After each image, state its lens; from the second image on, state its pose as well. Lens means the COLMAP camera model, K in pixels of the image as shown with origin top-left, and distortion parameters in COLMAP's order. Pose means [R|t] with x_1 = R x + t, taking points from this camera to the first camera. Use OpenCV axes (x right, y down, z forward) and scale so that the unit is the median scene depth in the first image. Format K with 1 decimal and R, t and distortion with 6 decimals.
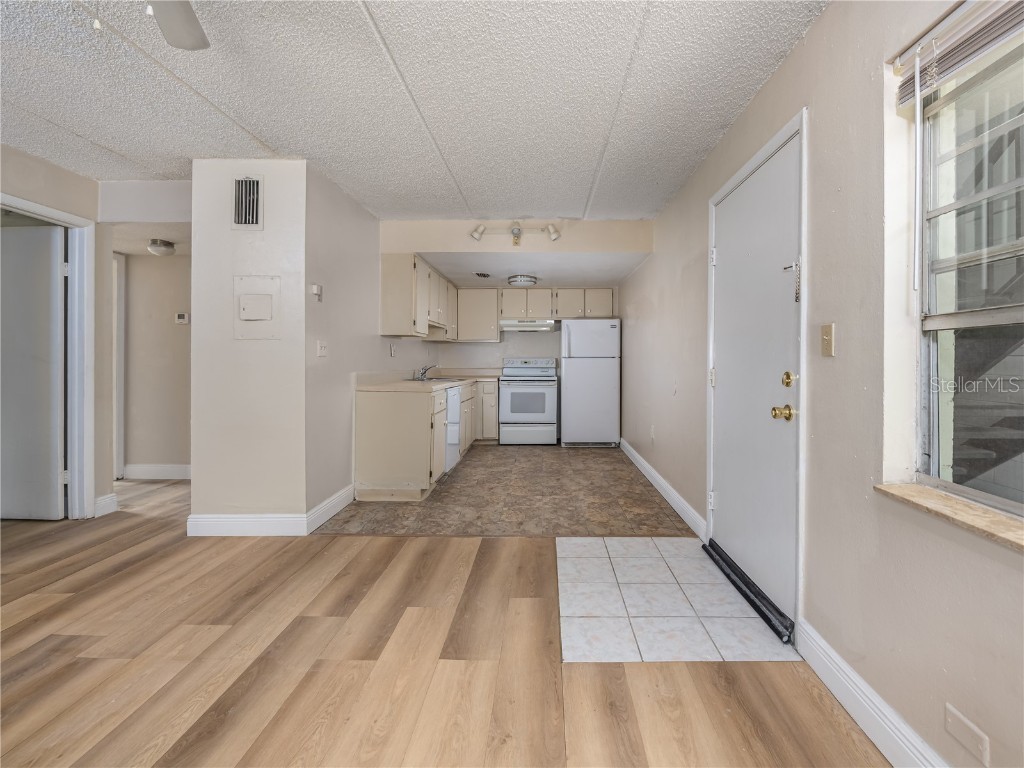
lens RADIAL K [[466.6, 0, 540.1], [0, 466.6, 359.5], [0, 0, 1]] dist [0.000834, 0.000431]
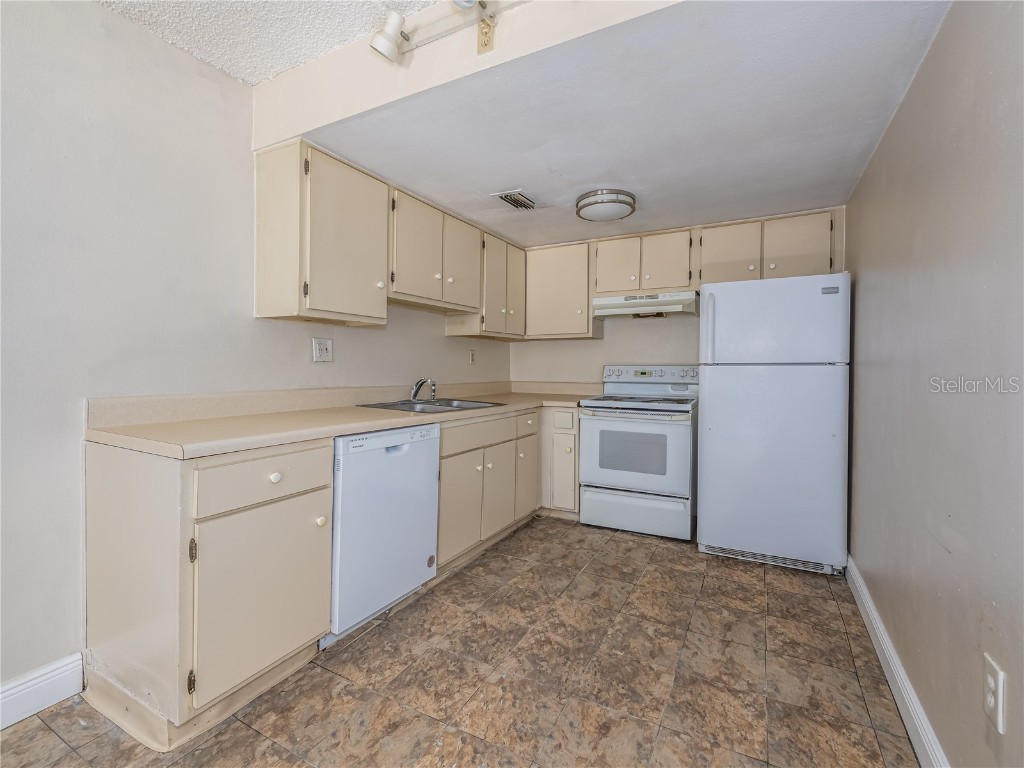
lens RADIAL K [[466.6, 0, 519.6], [0, 466.6, 368.5], [0, 0, 1]] dist [0.000834, 0.000431]
pose [[0.891996, 0.004830, -0.452018, 0.096076], [-0.003596, 0.999987, 0.003590, -0.000540], [0.452030, -0.001577, 0.892002, 0.486592]]
